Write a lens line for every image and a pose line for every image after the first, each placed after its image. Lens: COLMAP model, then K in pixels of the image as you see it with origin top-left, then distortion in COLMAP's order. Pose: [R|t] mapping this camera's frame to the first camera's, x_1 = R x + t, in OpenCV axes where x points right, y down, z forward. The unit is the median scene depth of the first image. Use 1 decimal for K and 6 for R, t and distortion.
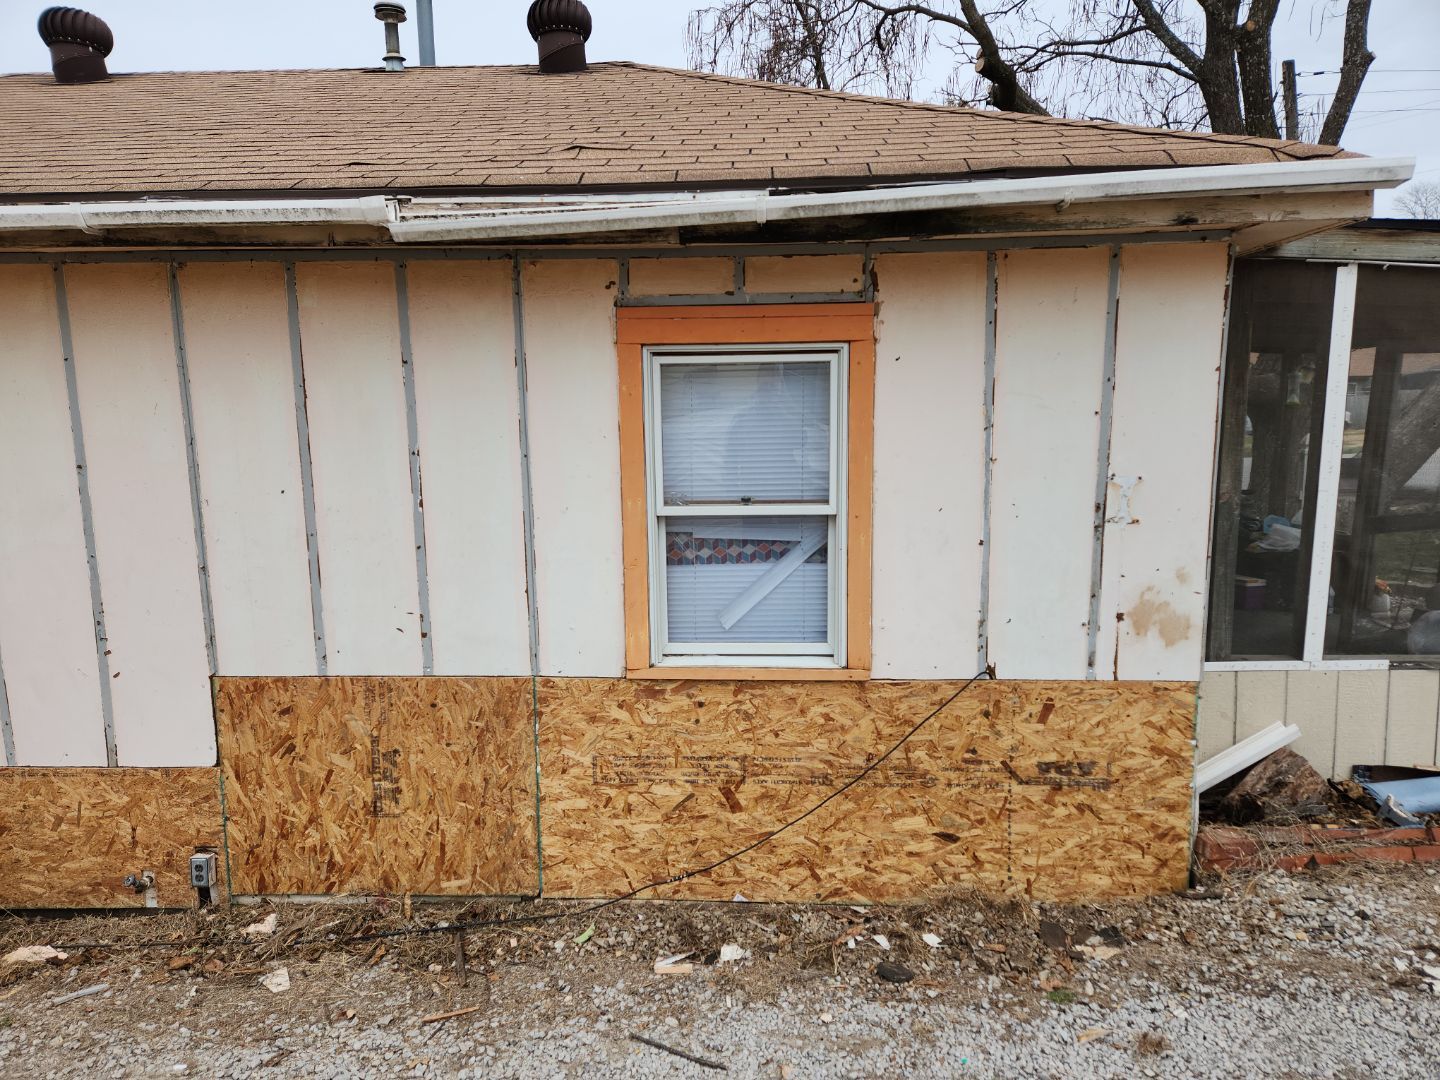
lens RADIAL K [[944.5, 0, 730.6], [0, 944.5, 543.4], [0, 0, 1]] dist [0.100847, -0.088473]
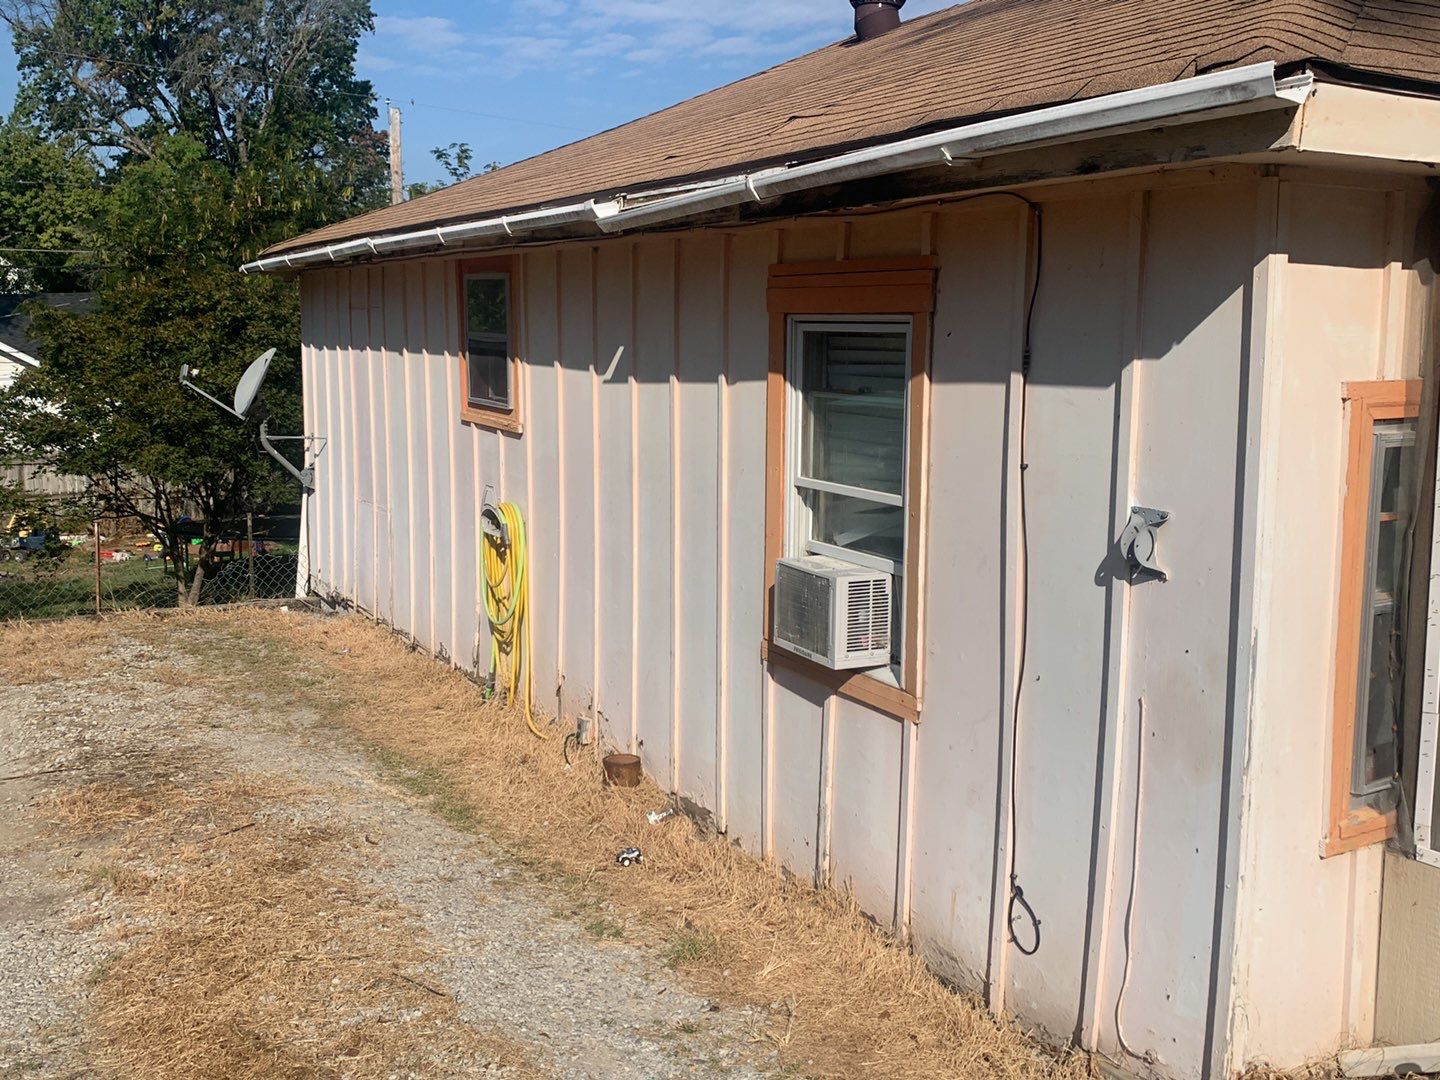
lens RADIAL K [[1411.1, 0, 723.4], [0, 1411.1, 500.1], [0, 0, 1]] dist [0.023297, 0.007173]
pose [[0.525386, 0.123237, -0.841892, 1.065028], [-0.141520, 0.988330, 0.056357, -0.086623], [0.839013, 0.089536, 0.536695, 0.169622]]
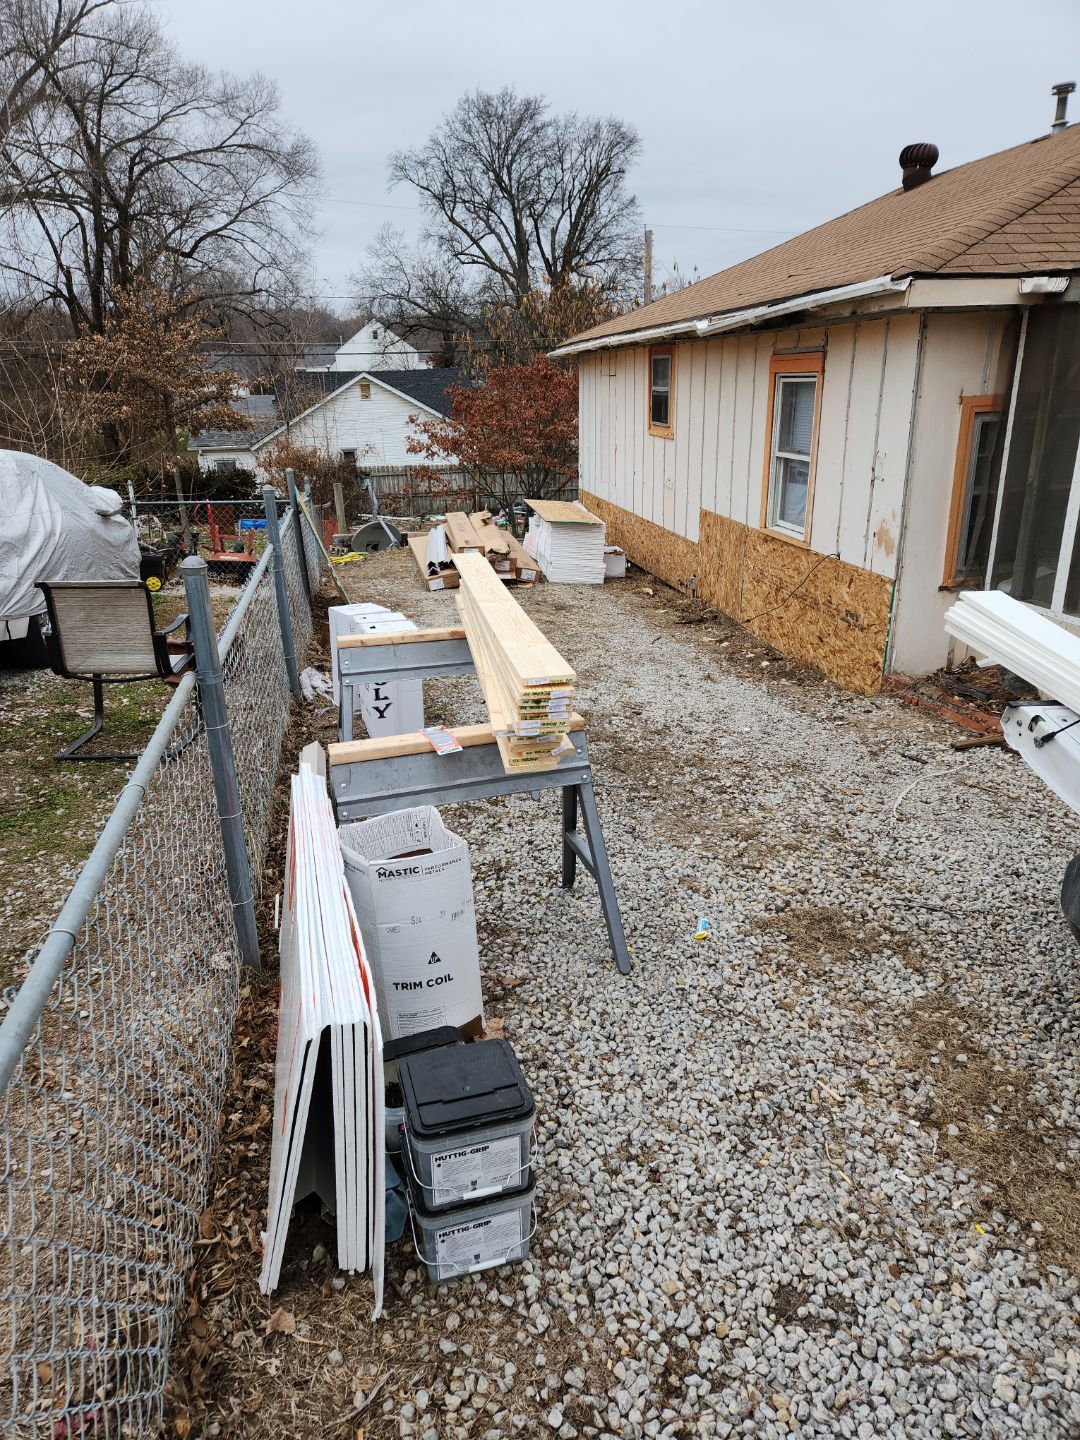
lens RADIAL K [[957.6, 0, 529.1], [0, 957.6, 722.6], [0, 0, 1]] dist [0.075839, -0.055326]
pose [[0.204990, 0.335225, -0.919567, 2.001004], [-0.128041, 0.940629, 0.314361, -0.077237], [0.970353, 0.053301, 0.235742, -0.034549]]
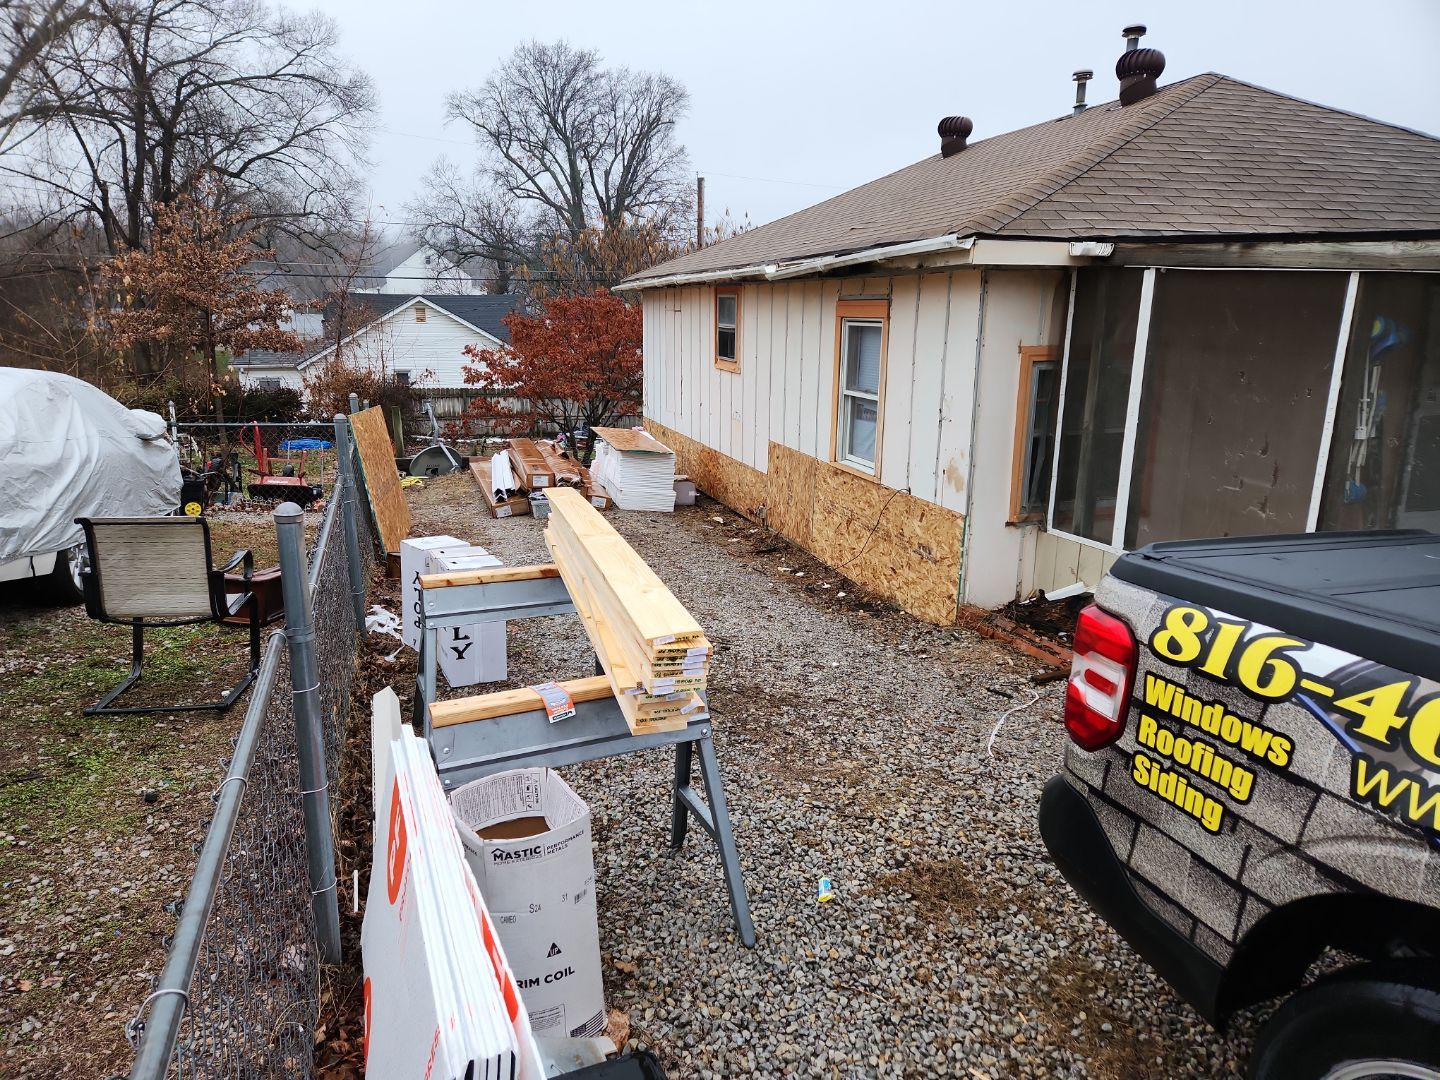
lens RADIAL K [[957.6, 0, 702.8], [0, 957.6, 547.4], [0, 0, 1]] dist [0.075839, -0.055326]
pose [[0.322142, 0.242505, -0.915104, 1.946977], [-0.155824, 0.967033, 0.201412, -0.082590], [0.933779, 0.077712, 0.349310, -0.077550]]
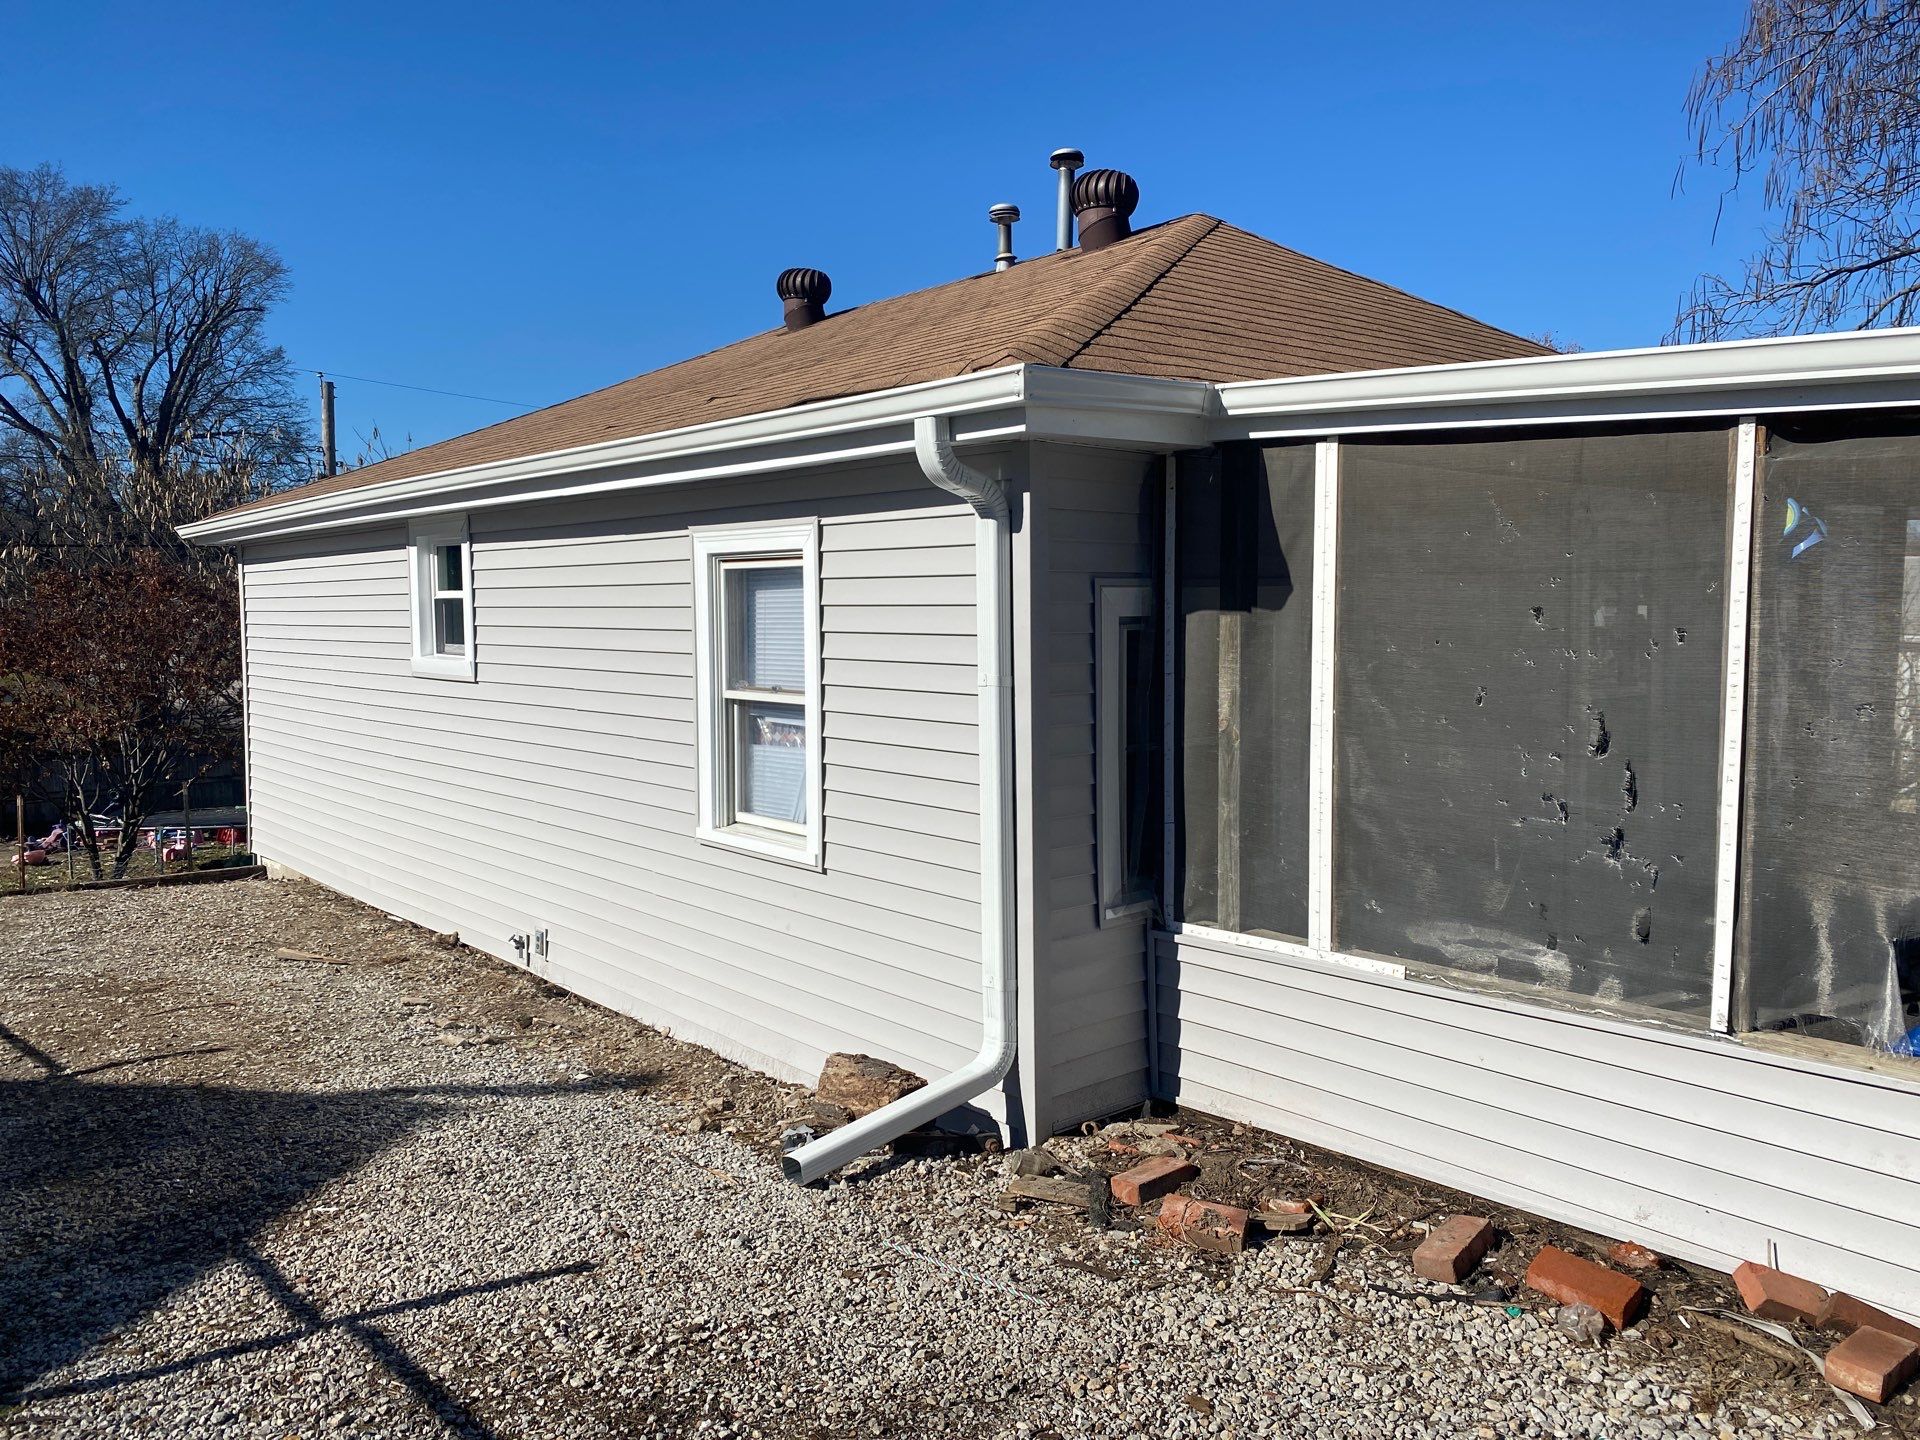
lens RADIAL K [[1473.6, 0, 958.1], [0, 1473.6, 711.3], [0, 0, 1]] dist [0.040857, -0.029723]
pose [[0.670207, 0.061924, -0.739587, 1.434262], [-0.117496, 0.992799, -0.023348, -0.003624], [0.732815, 0.102546, 0.672656, -0.010348]]
